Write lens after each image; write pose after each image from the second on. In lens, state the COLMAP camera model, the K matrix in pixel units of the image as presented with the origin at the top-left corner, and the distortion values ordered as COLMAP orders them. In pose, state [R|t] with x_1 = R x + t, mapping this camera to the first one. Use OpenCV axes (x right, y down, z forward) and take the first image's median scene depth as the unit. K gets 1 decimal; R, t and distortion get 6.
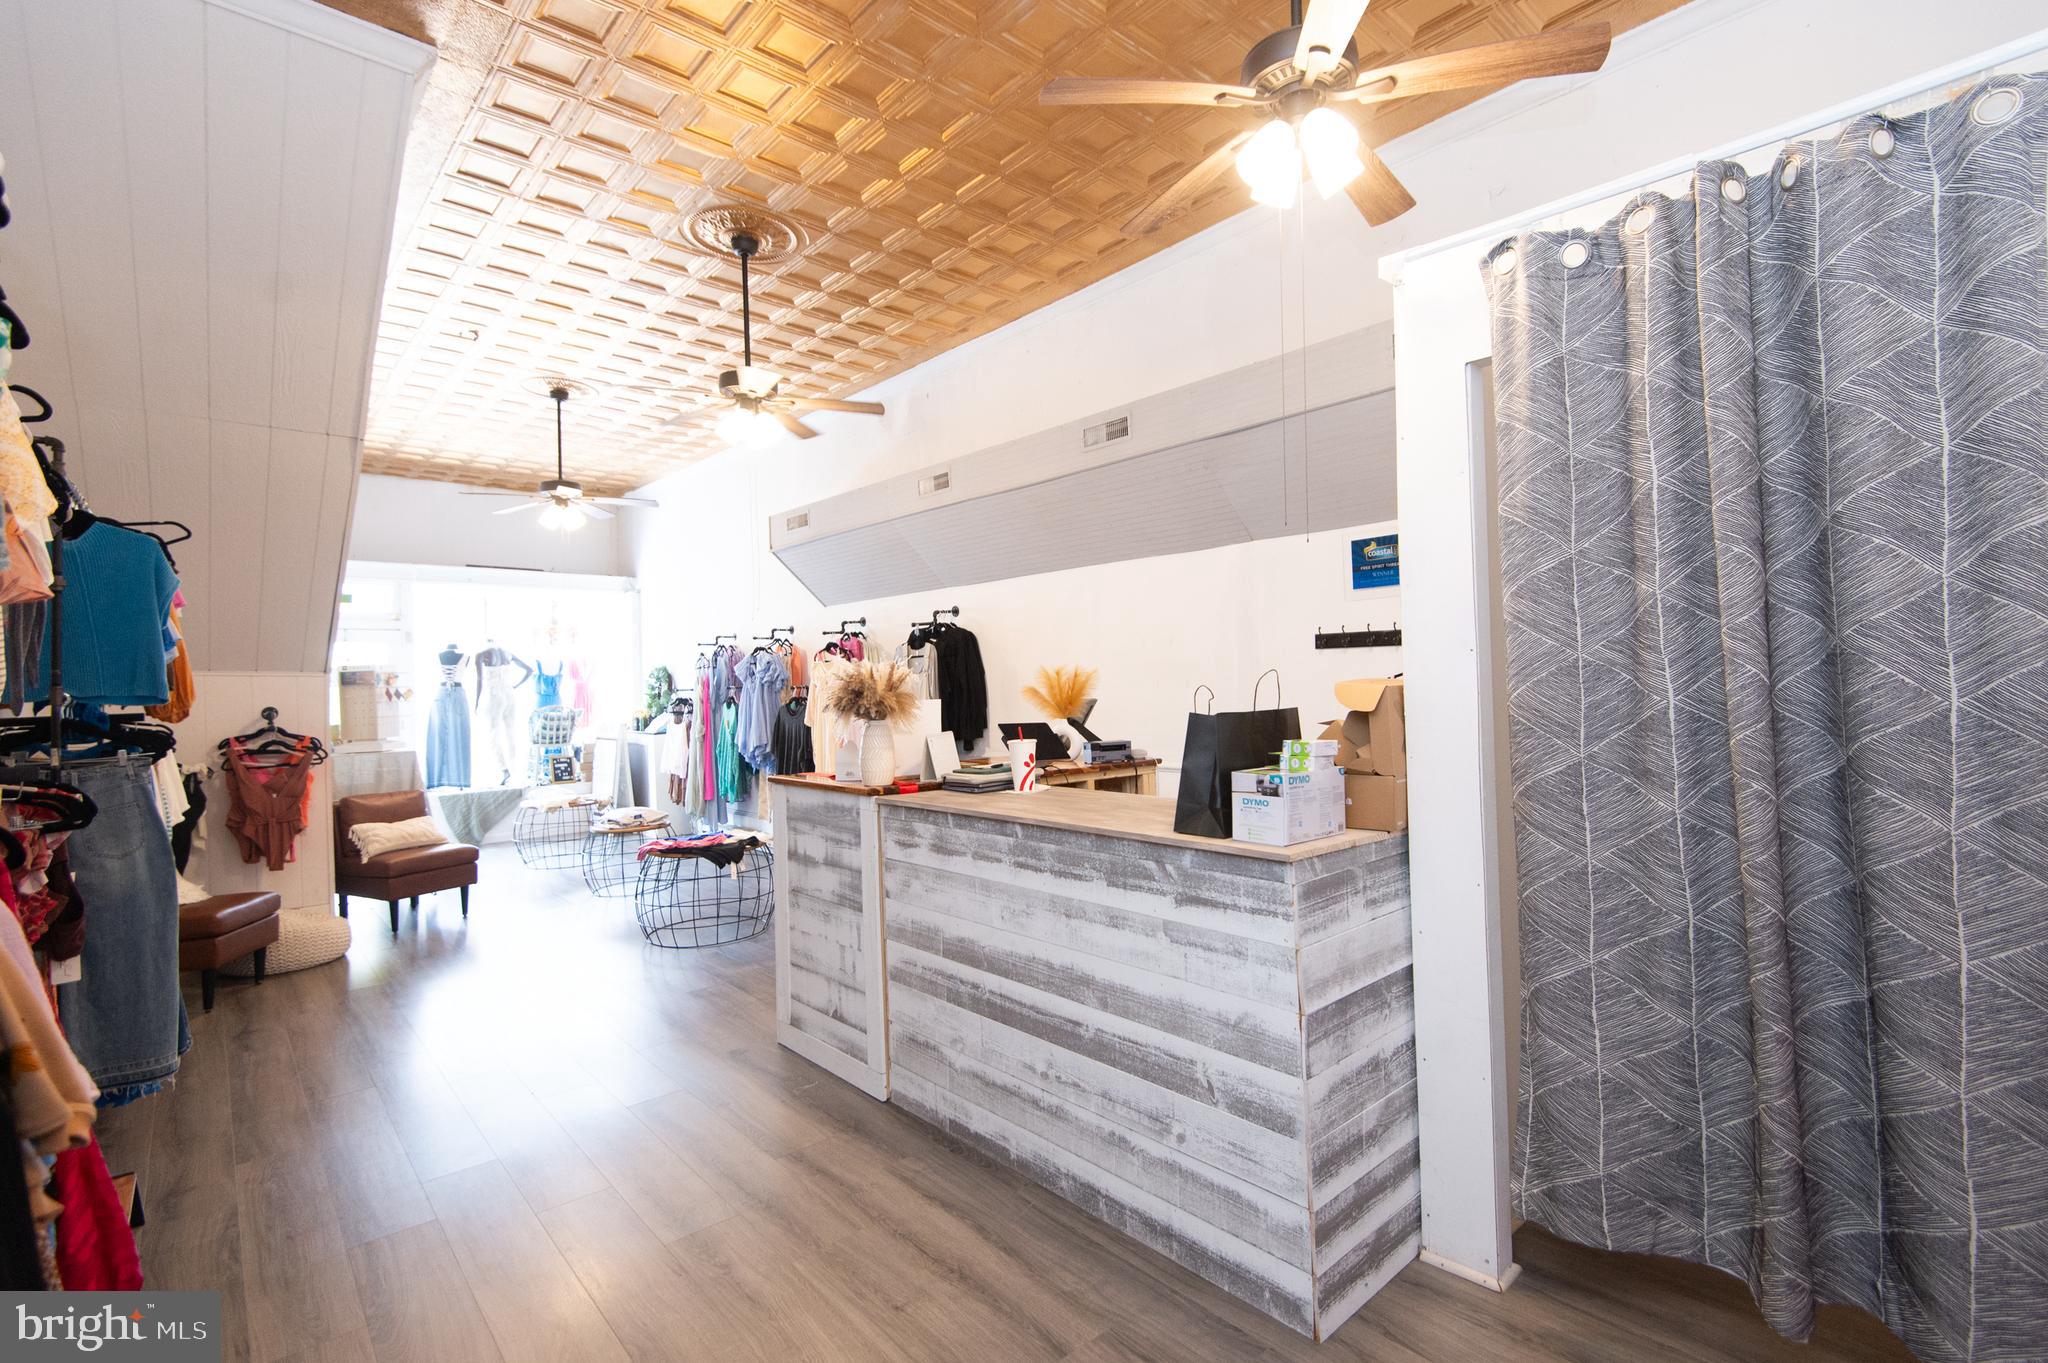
lens RADIAL K [[916.6, 0, 1027.2], [0, 916.6, 674.7], [0, 0, 1]] dist [0.038234, -0.023555]
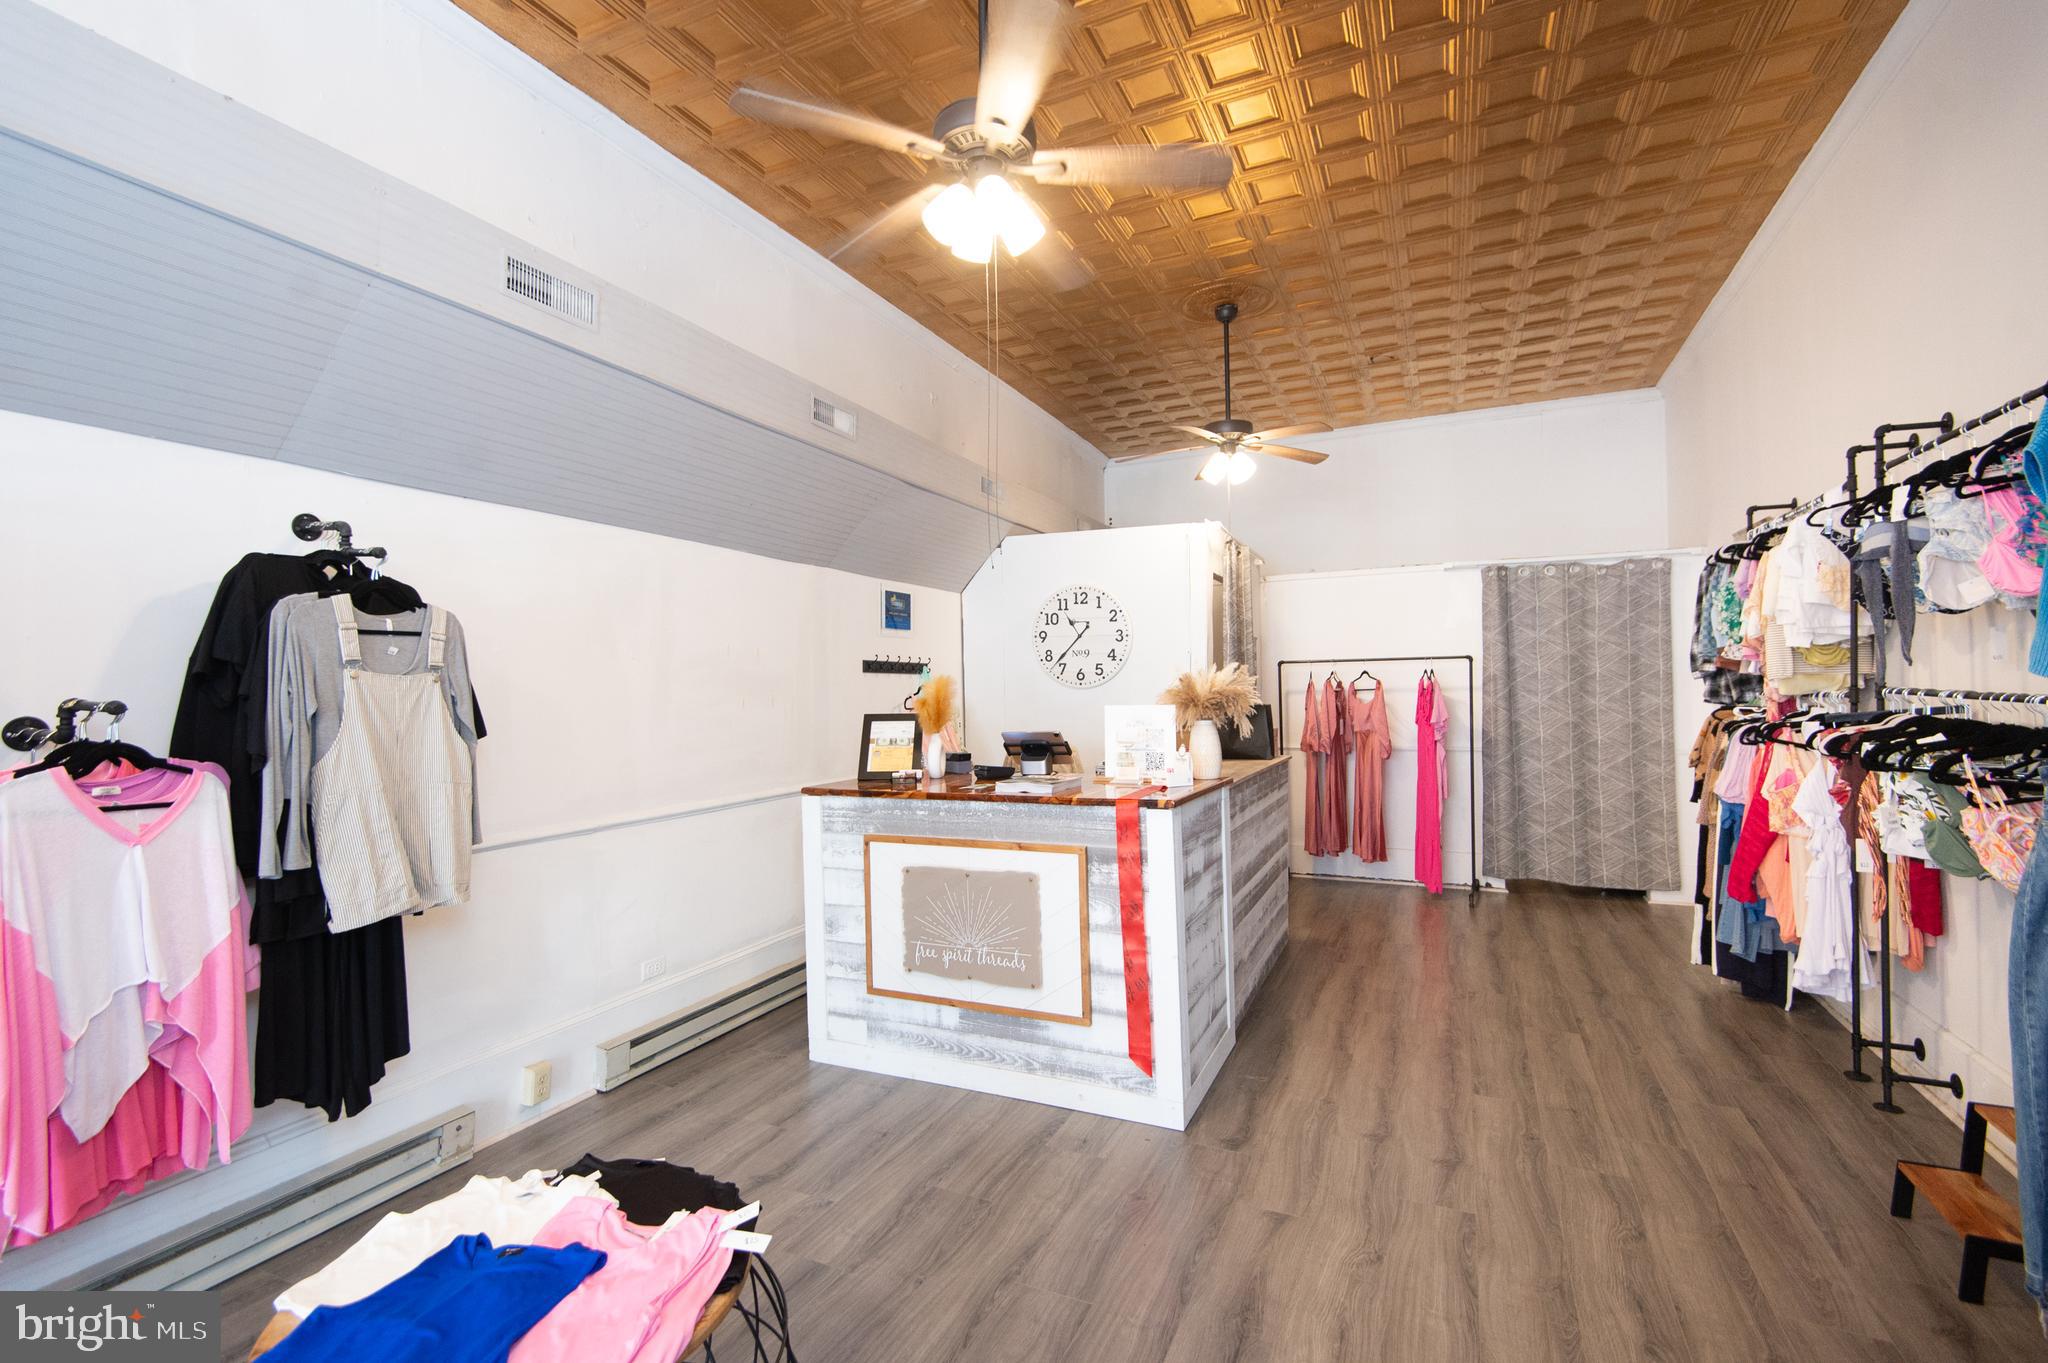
lens RADIAL K [[916.6, 0, 1027.2], [0, 916.6, 674.7], [0, 0, 1]] dist [0.038234, -0.023555]
pose [[-0.391630, 0.046457, 0.918949, -0.396060], [0.016803, 0.998919, -0.043339, 0.013638], [-0.919969, -0.001532, -0.391987, 0.584829]]
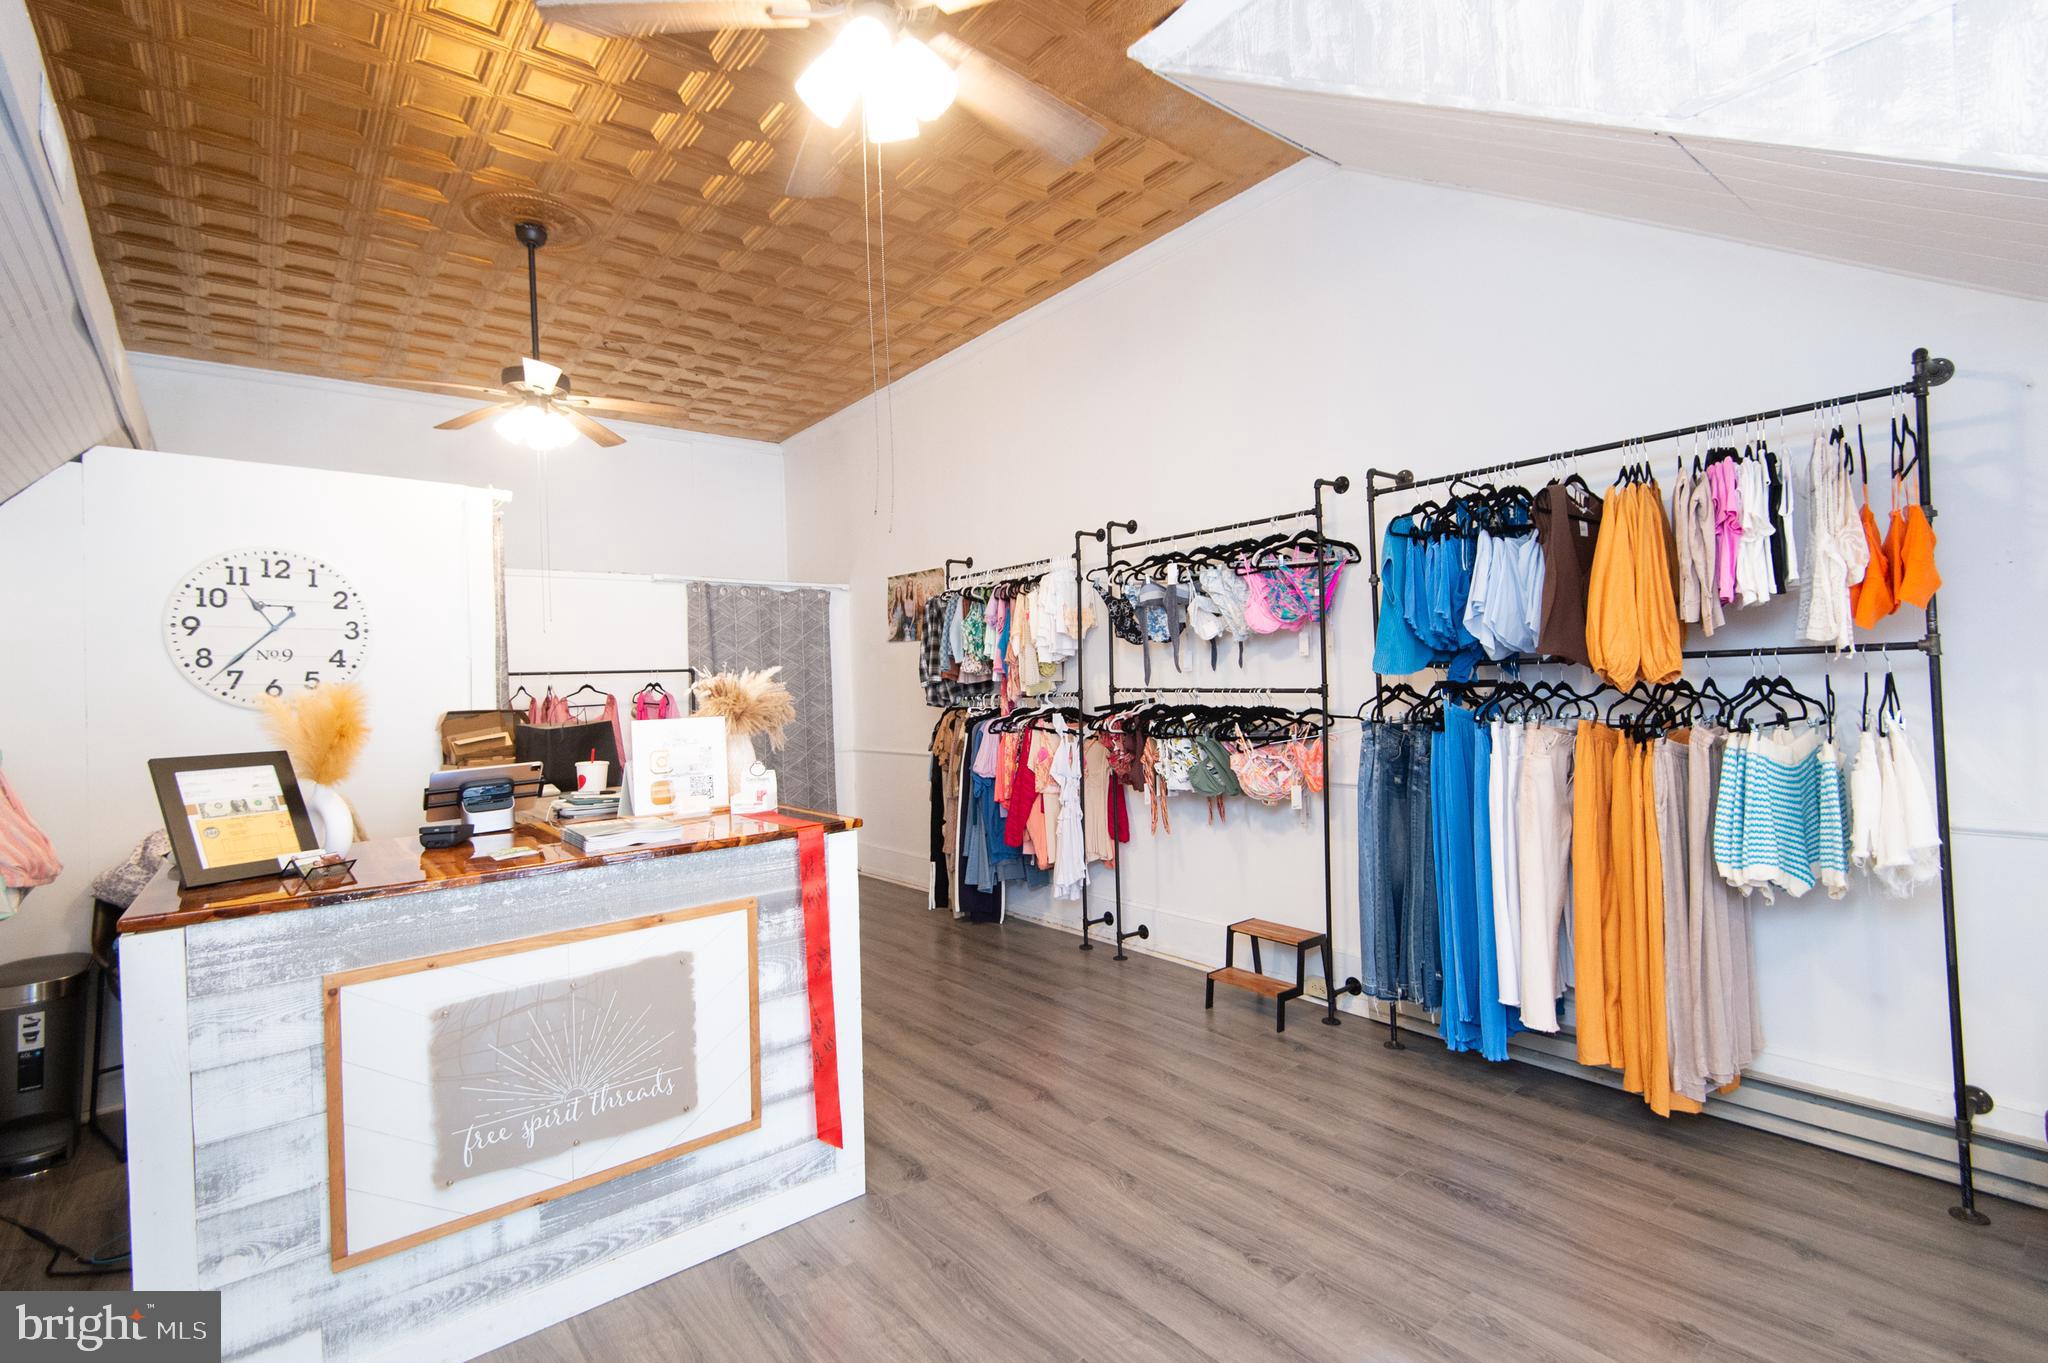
lens RADIAL K [[932.0, 0, 1034.0], [0, 932.0, 674.7], [0, 0, 1]] dist [0.037397, -0.025276]
pose [[-0.996886, 0.060659, 0.050379, -0.185707], [0.059688, 0.998005, -0.020569, 0.009177], [-0.051526, -0.017498, -0.998518, 0.699590]]
